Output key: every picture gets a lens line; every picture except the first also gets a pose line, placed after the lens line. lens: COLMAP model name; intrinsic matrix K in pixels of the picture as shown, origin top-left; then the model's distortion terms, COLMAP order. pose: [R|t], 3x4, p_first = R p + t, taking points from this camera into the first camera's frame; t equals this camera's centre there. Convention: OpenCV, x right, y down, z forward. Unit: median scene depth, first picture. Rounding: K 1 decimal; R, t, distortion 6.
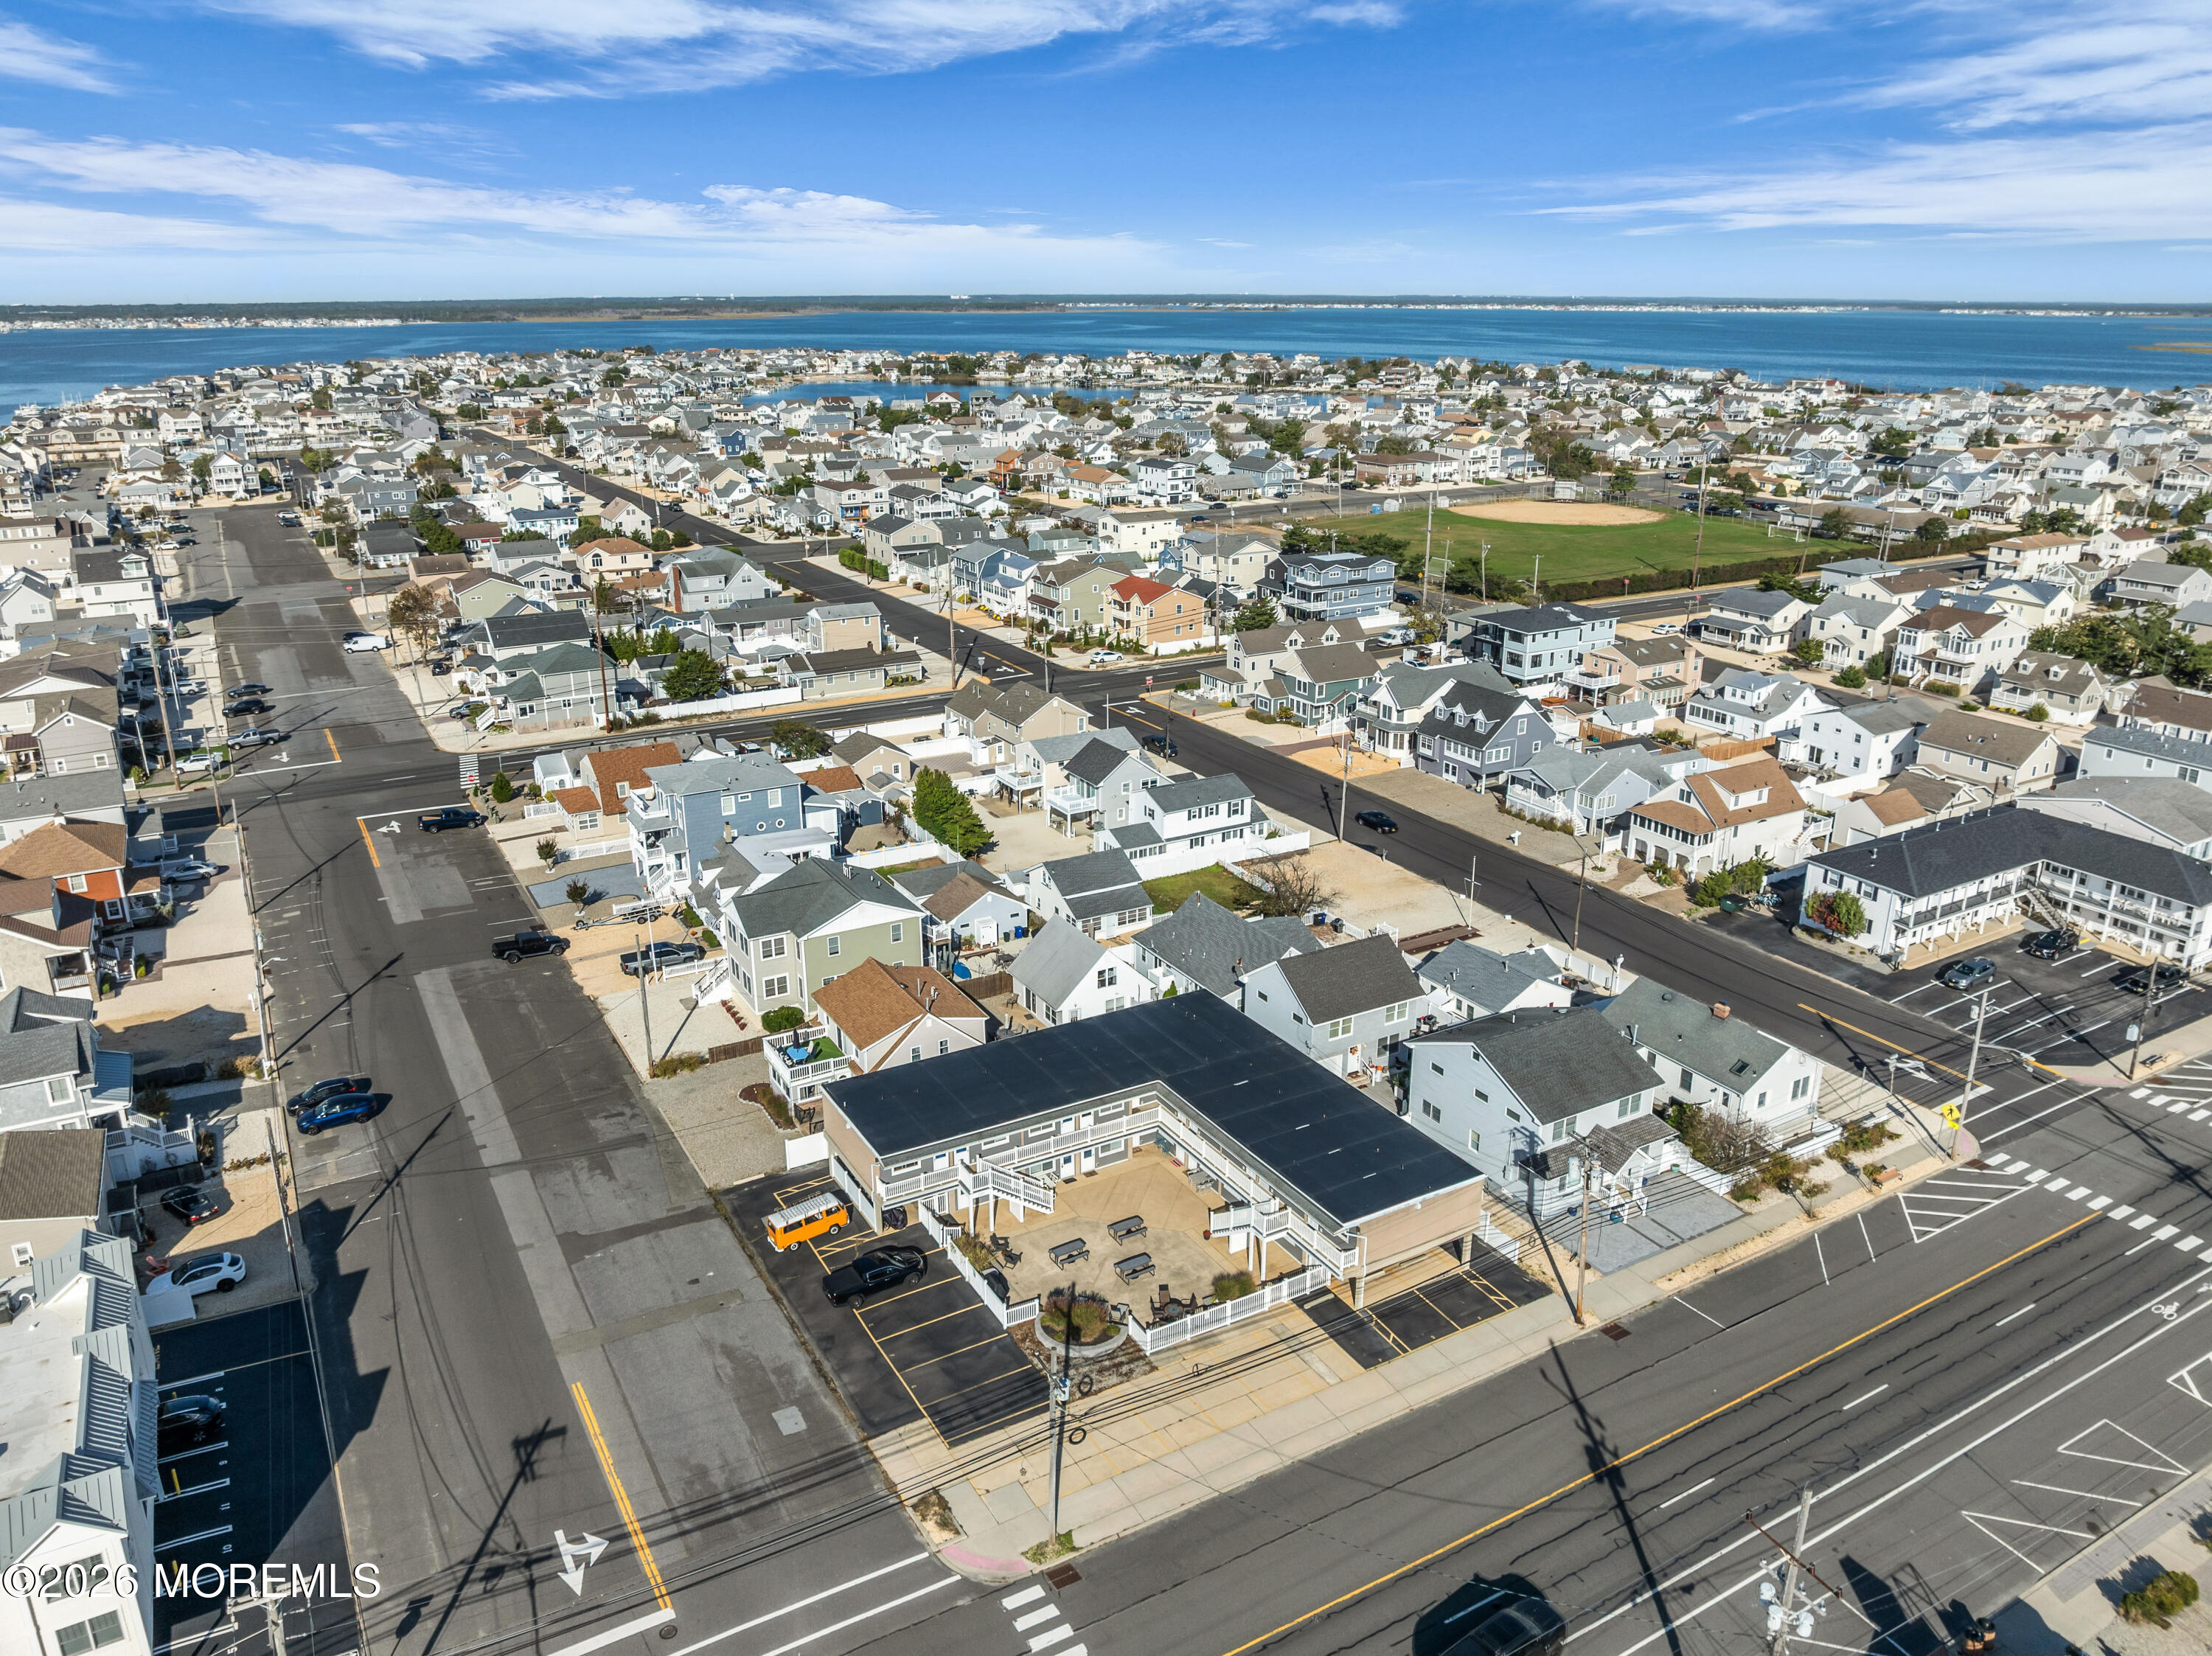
lens RADIAL K [[1567.6, 0, 1106.0], [0, 1567.6, 828.0], [0, 0, 1]] dist [-0.033526, -0.005518]
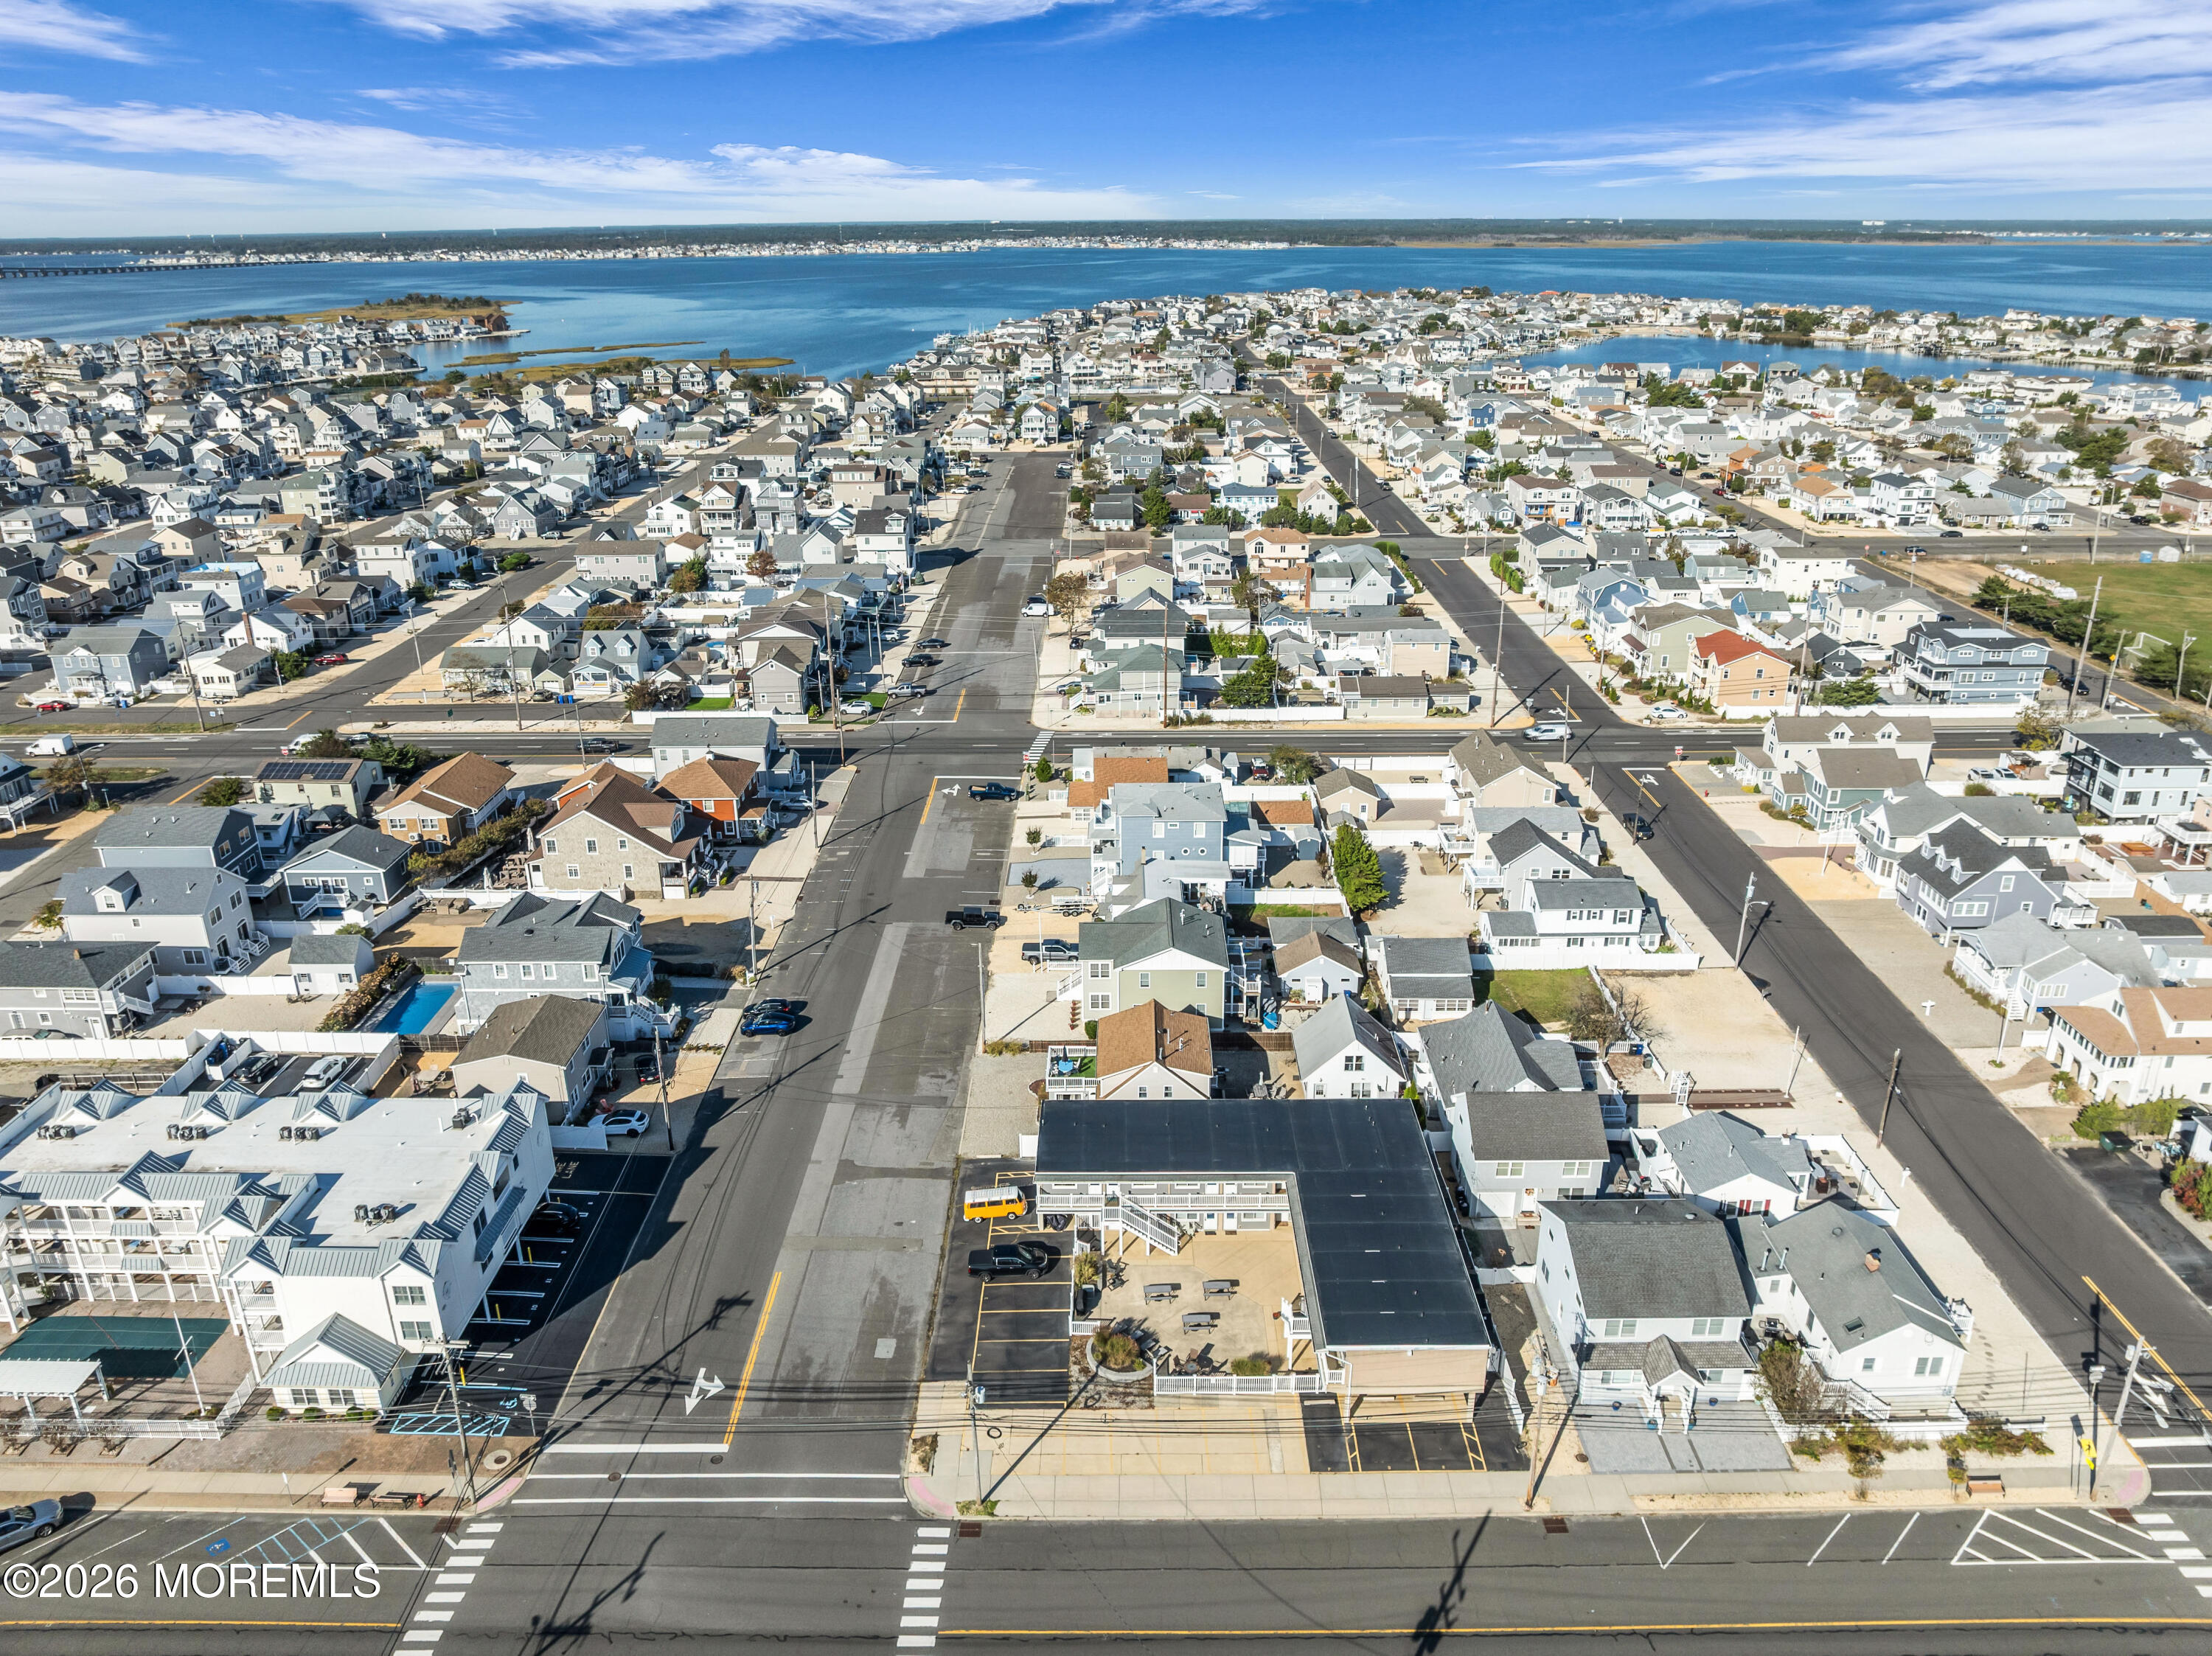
lens RADIAL K [[1567.6, 0, 1106.0], [0, 1567.6, 828.0], [0, 0, 1]] dist [-0.033526, -0.005518]
pose [[0.863097, 0.177481, -0.472825, 0.257802], [-0.154729, 0.984122, 0.086960, -0.103306], [0.480752, -0.001895, 0.876855, -0.043468]]
